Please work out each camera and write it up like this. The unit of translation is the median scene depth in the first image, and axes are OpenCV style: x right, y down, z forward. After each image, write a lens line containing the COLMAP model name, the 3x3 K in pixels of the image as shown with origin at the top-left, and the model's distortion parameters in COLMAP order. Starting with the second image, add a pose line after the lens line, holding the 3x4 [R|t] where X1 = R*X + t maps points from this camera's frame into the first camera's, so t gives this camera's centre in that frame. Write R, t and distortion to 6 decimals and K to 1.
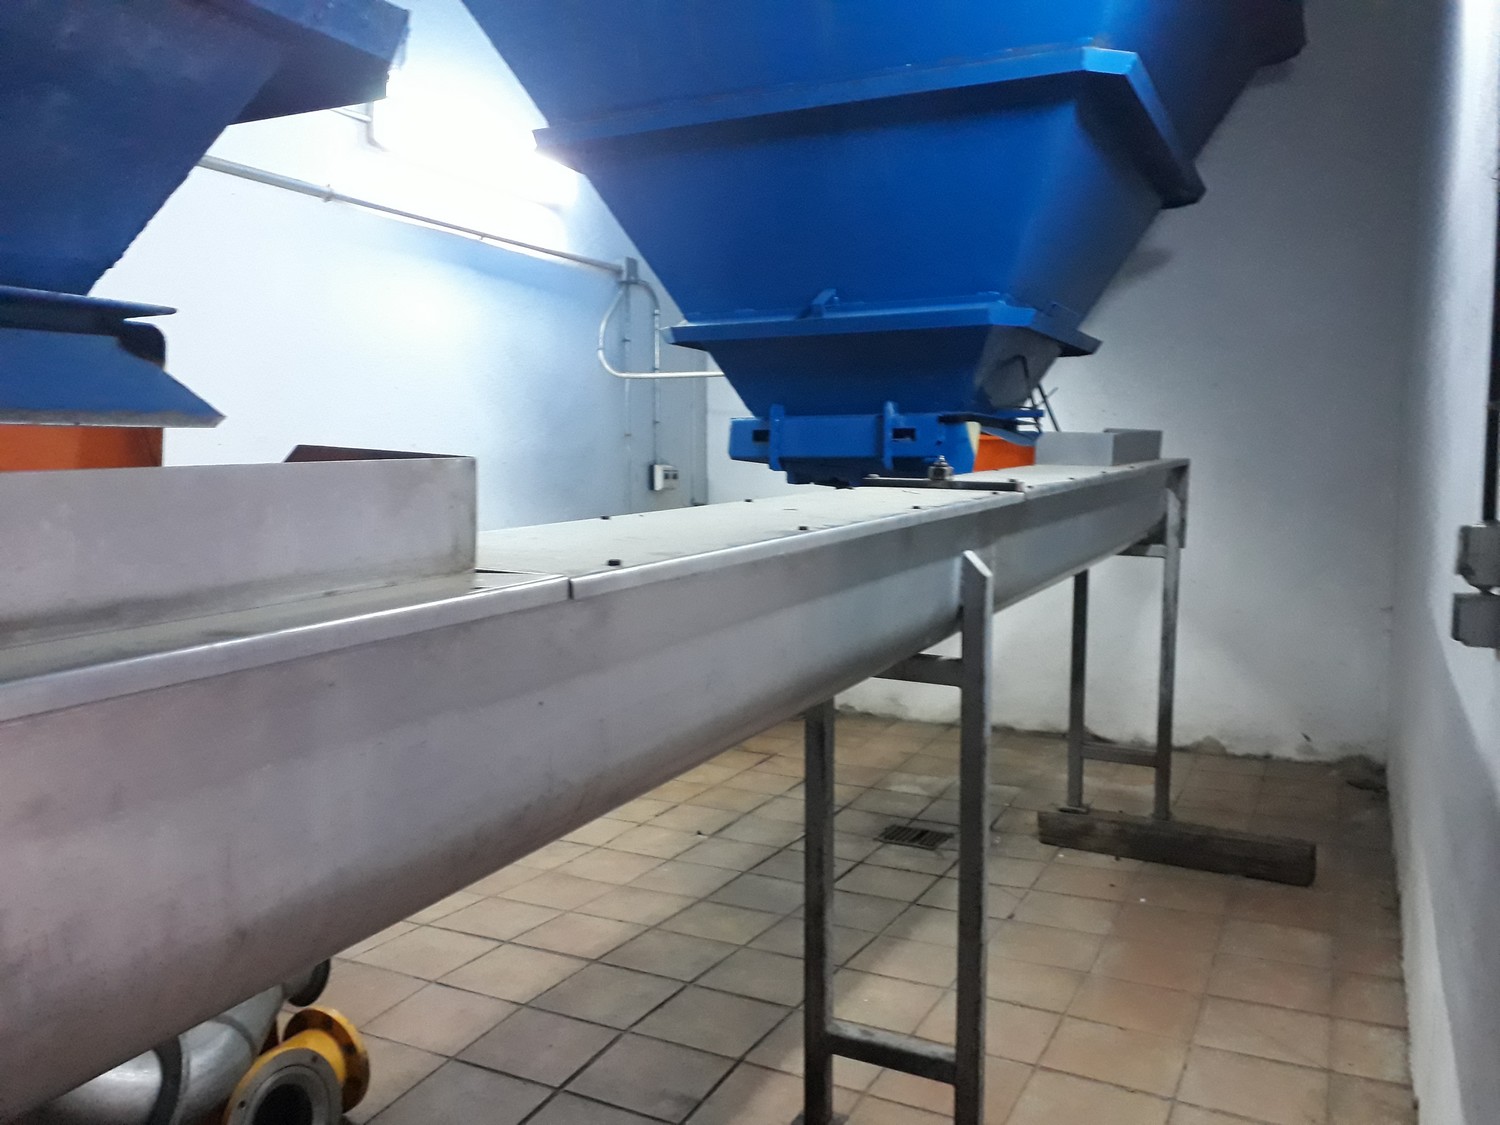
lens RADIAL K [[1165.3, 0, 748.1], [0, 1165.3, 545.7], [0, 0, 1]] dist [0.002937, -0.001342]
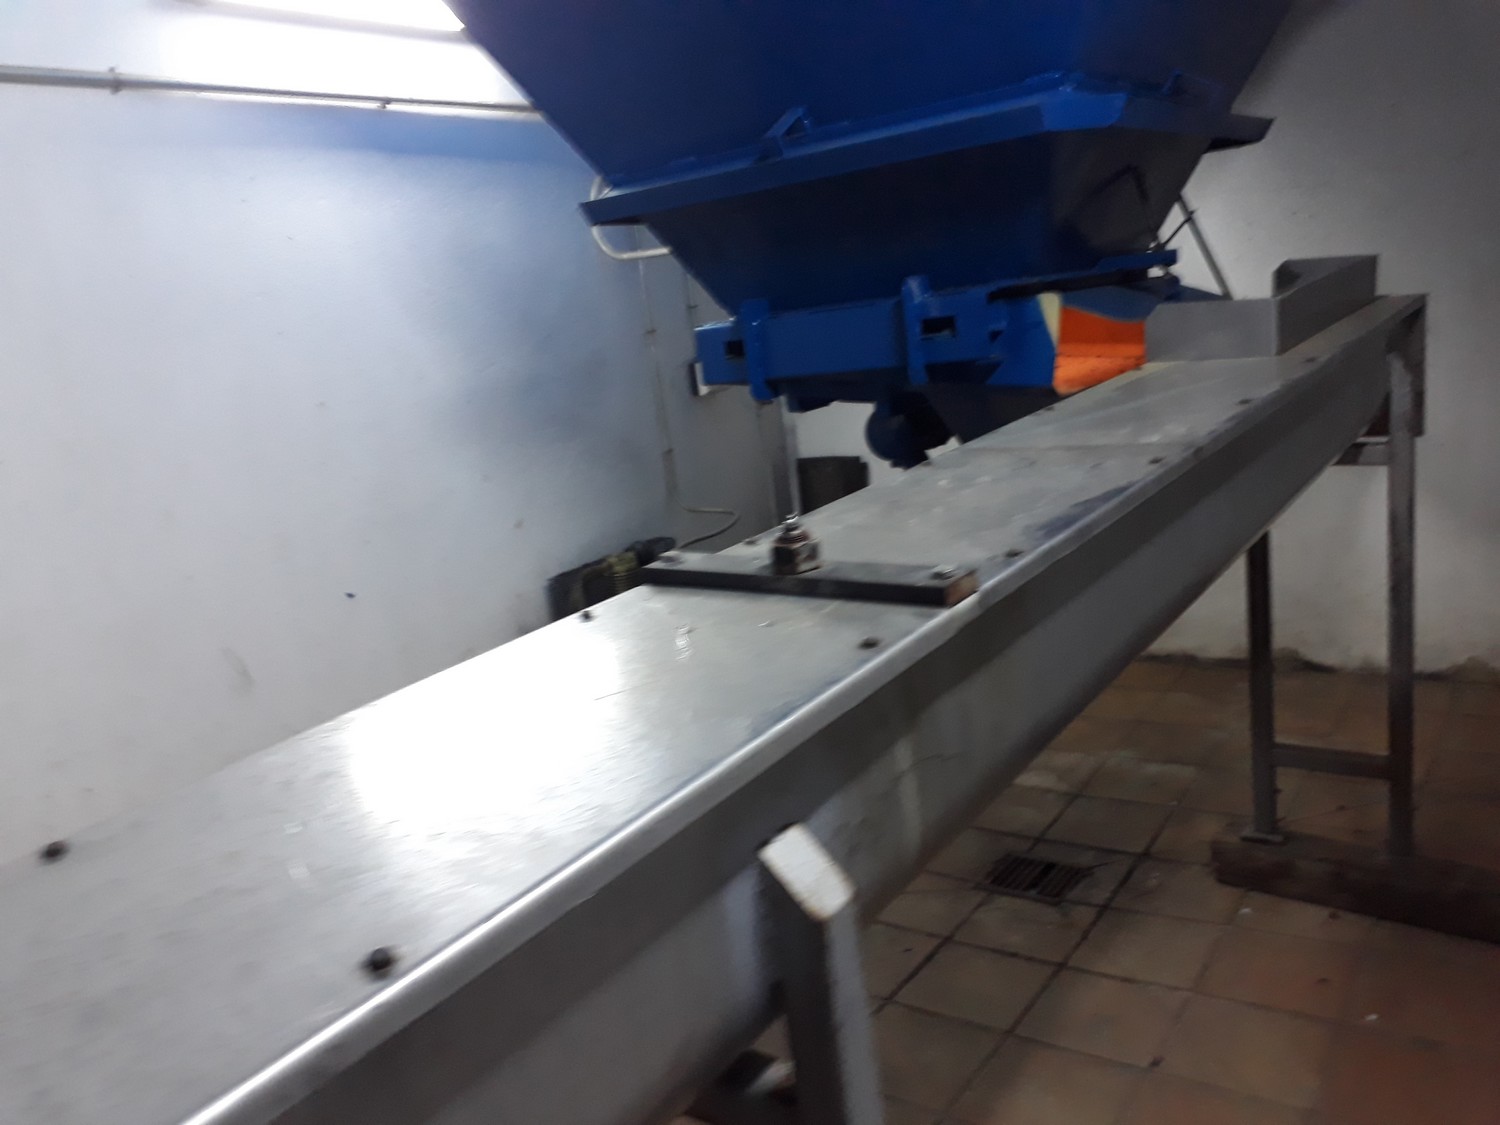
lens RADIAL K [[1203.0, 0, 750.0], [0, 1203.0, 562.5], [0, 0, 1]] dist [-0.009479, 0.008273]
pose [[0.981232, -0.092289, -0.169311, 0.121765], [0.115816, 0.984082, 0.134795, -0.064060], [0.154176, -0.151874, 0.976301, 0.301211]]
